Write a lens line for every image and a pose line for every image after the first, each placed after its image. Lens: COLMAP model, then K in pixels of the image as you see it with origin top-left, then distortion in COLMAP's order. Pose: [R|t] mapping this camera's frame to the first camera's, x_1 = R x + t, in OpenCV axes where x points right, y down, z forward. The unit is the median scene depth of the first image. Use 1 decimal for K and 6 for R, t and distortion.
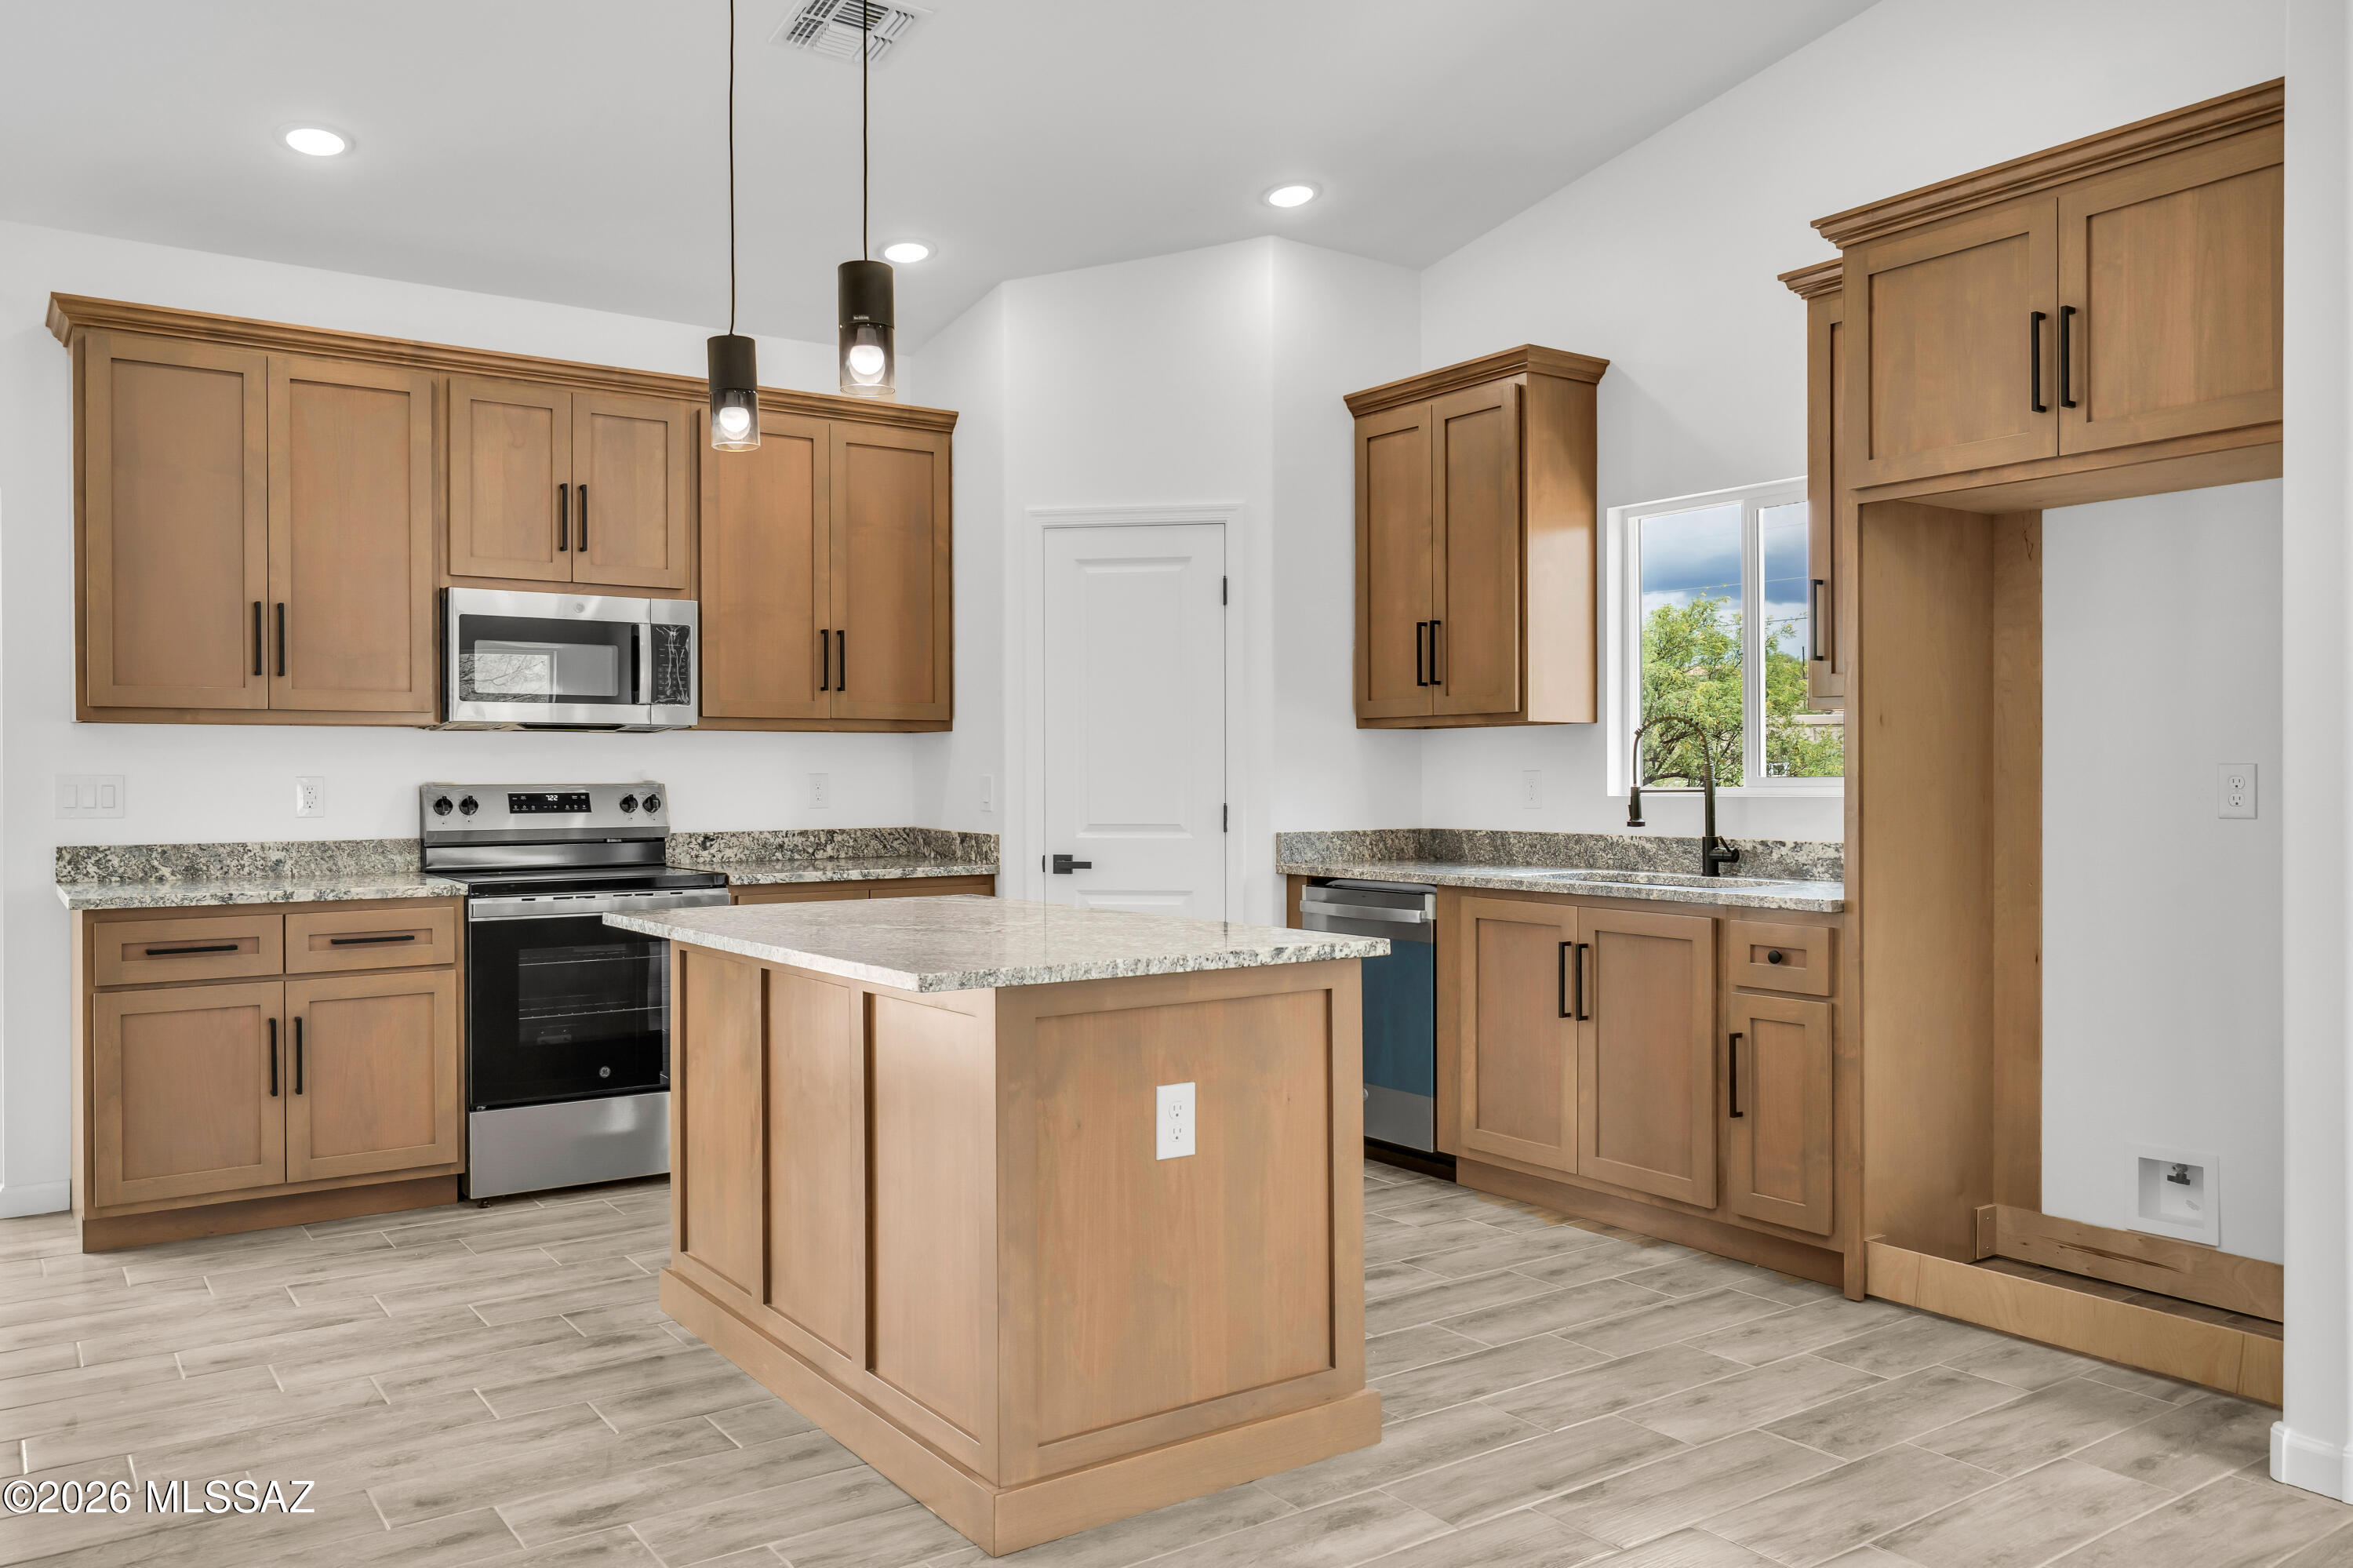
lens RADIAL K [[1739.9, 0, 1166.6], [0, 1739.9, 775.3], [0, 0, 1]] dist [0.006297, -0.001324]
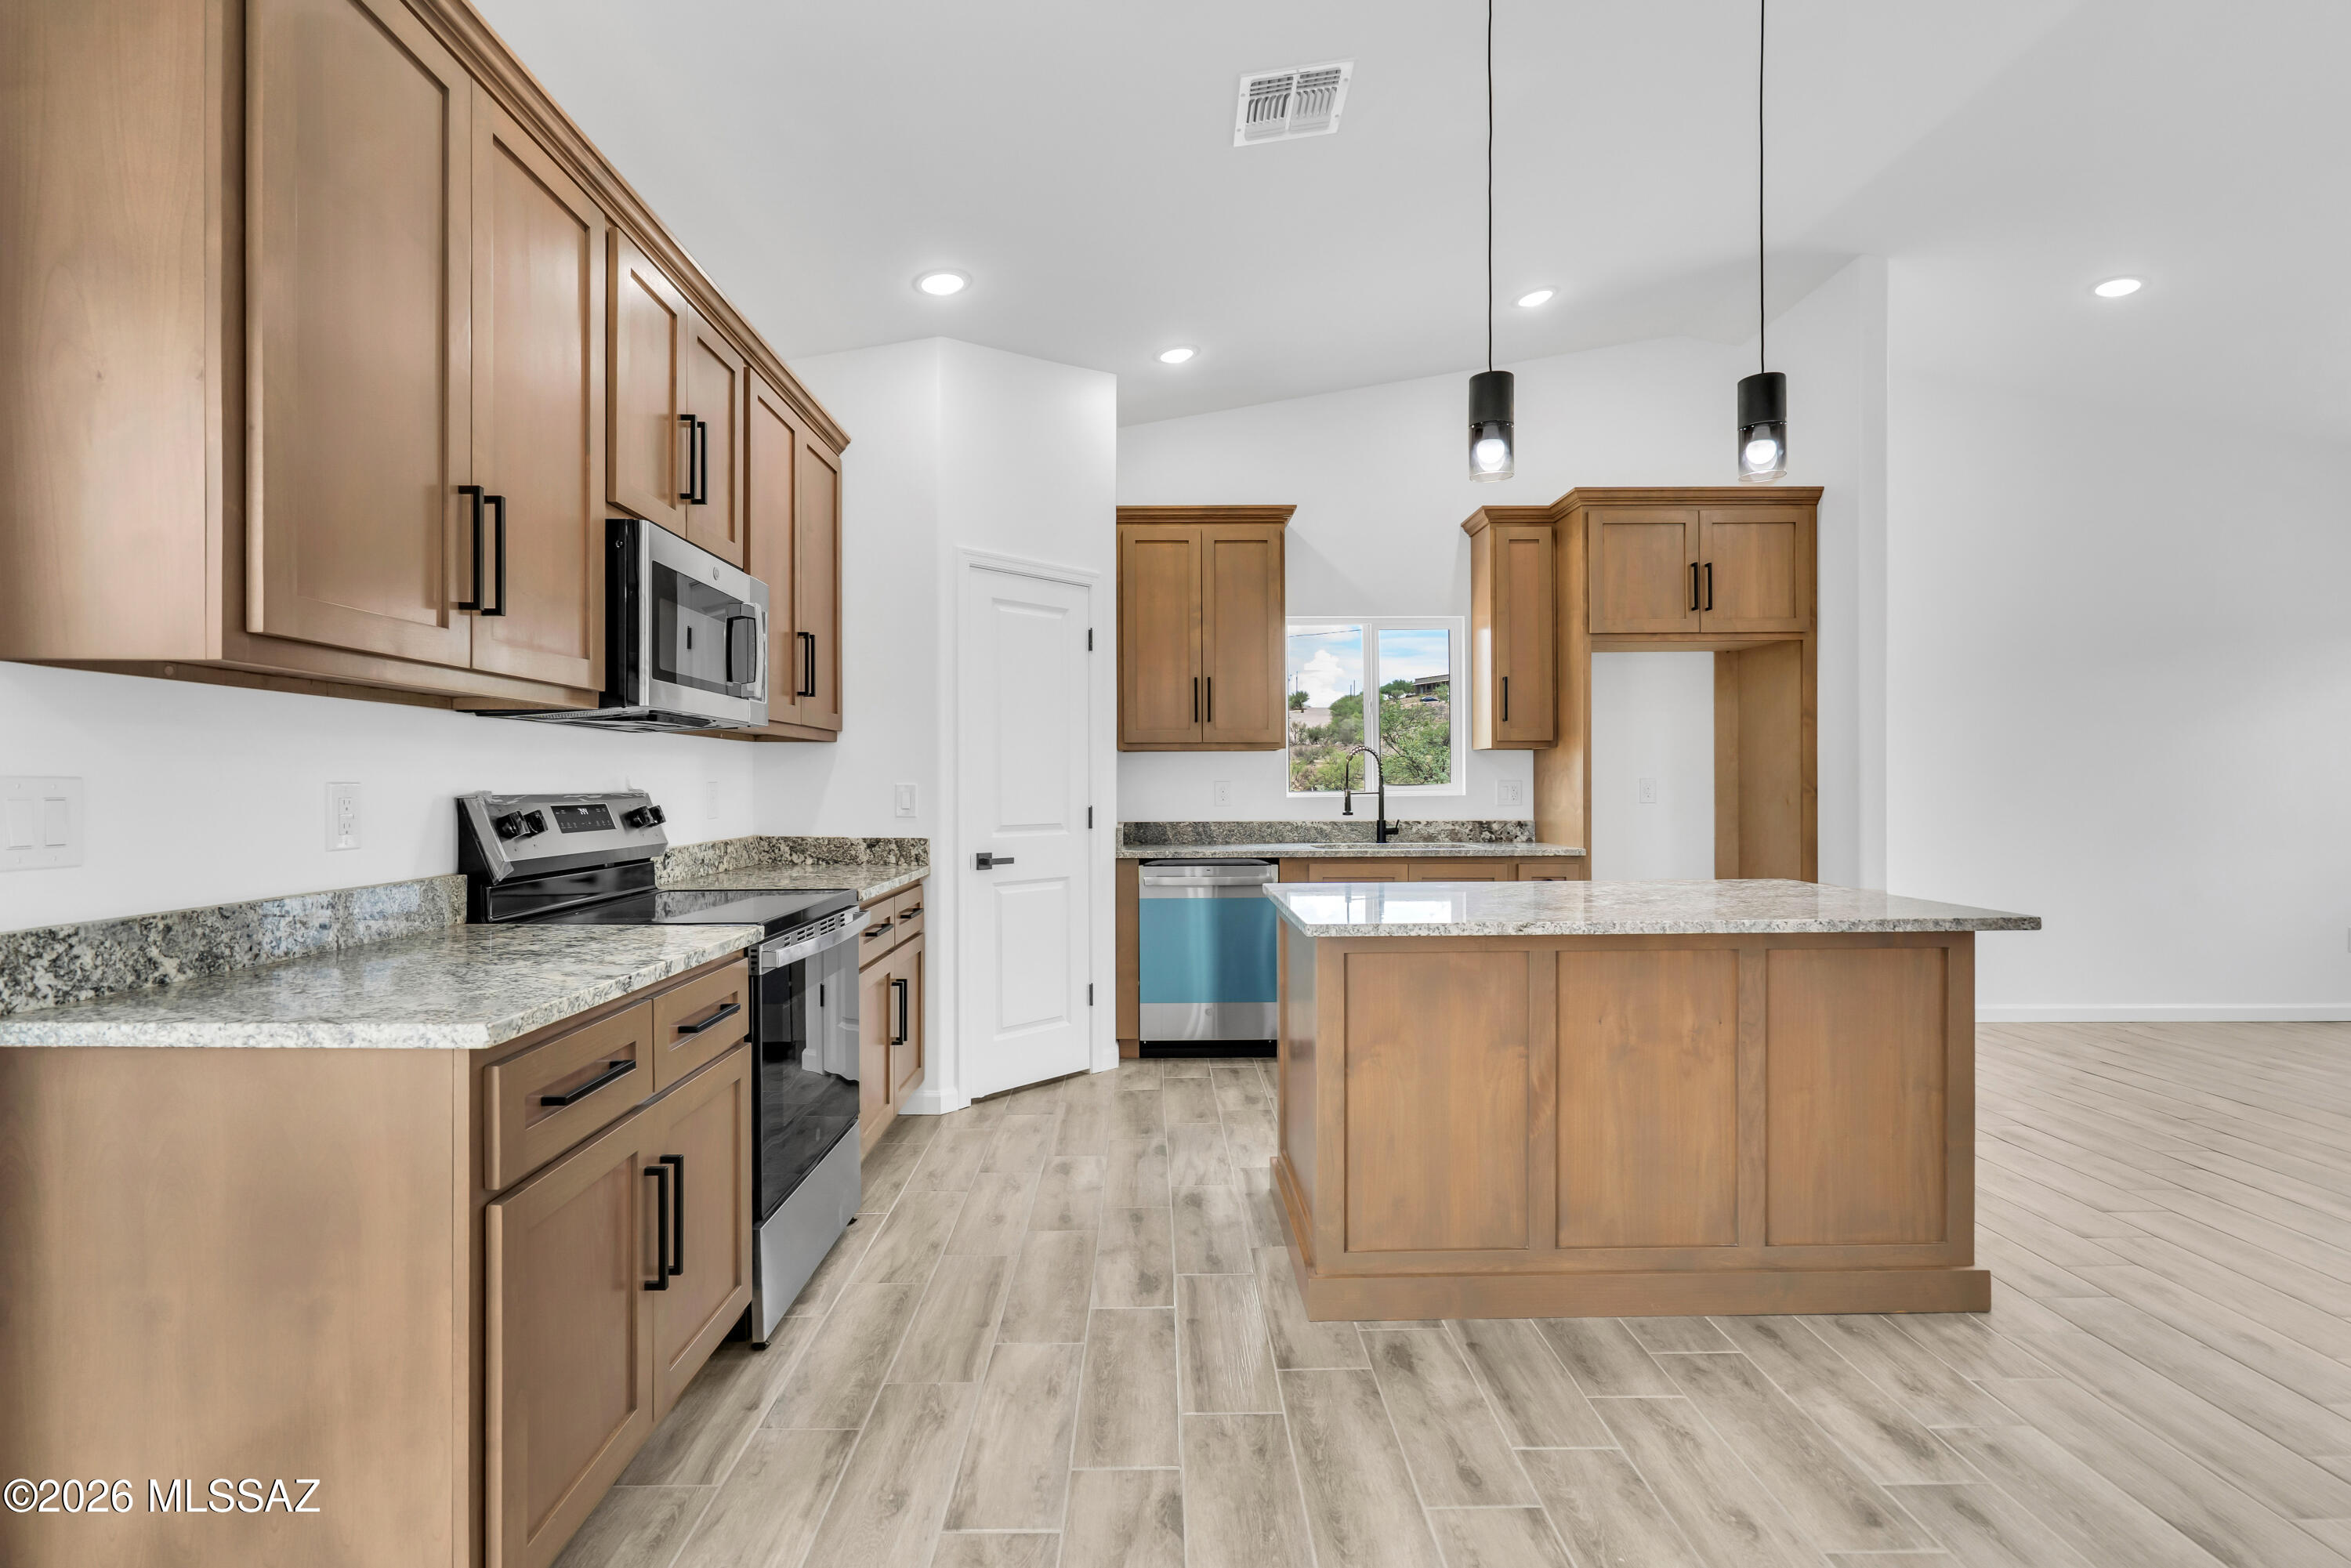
lens RADIAL K [[1079.0, 0, 1166.0], [0, 1079.0, 788.6], [0, 0, 1]] dist [-0.005973, 0.004744]
pose [[0.558165, -0.001499, 0.829729, -0.657901], [0.002184, 0.999998, 0.000337, 0.003533], [-0.829727, 0.001624, 0.558167, 0.568317]]
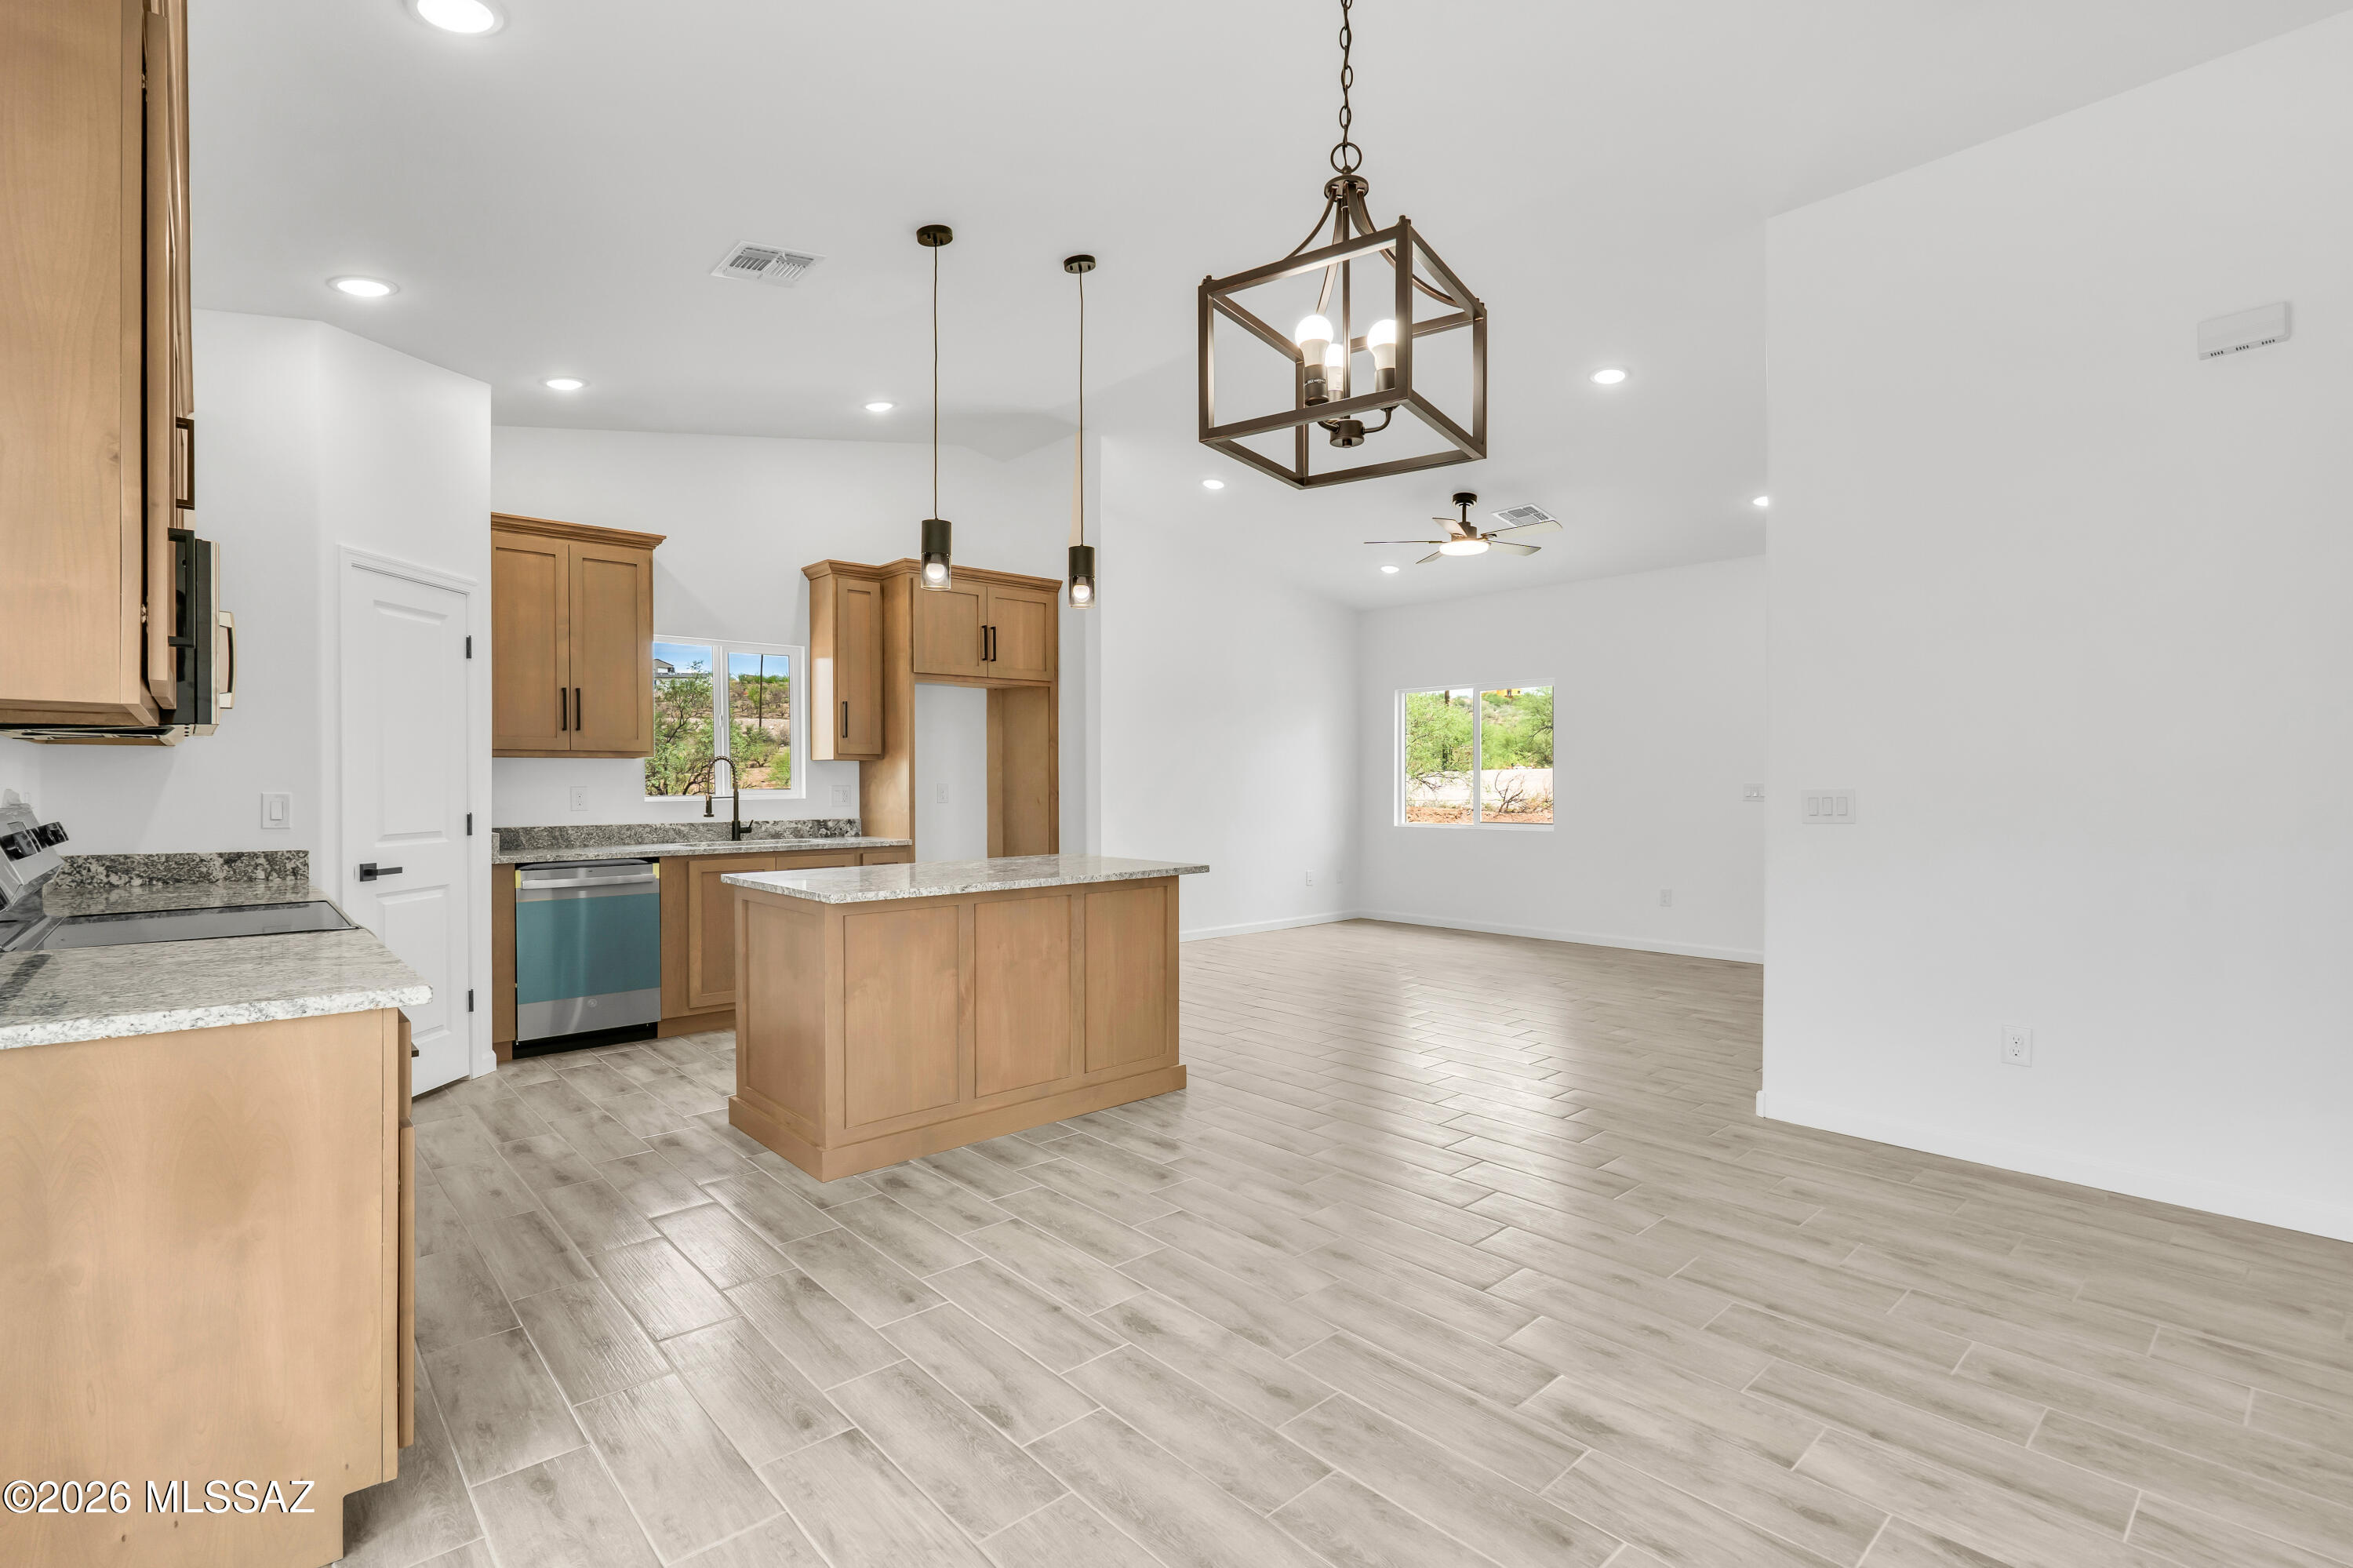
lens RADIAL K [[1085.5, 0, 1162.5], [0, 1085.5, 787.3], [0, 0, 1]] dist [0.001329, 0.000868]
pose [[-0.121669, -0.003307, 0.992565, -0.913160], [0.002149, 0.999991, 0.003595, -0.005110], [-0.992568, 0.002570, -0.121660, 0.655681]]
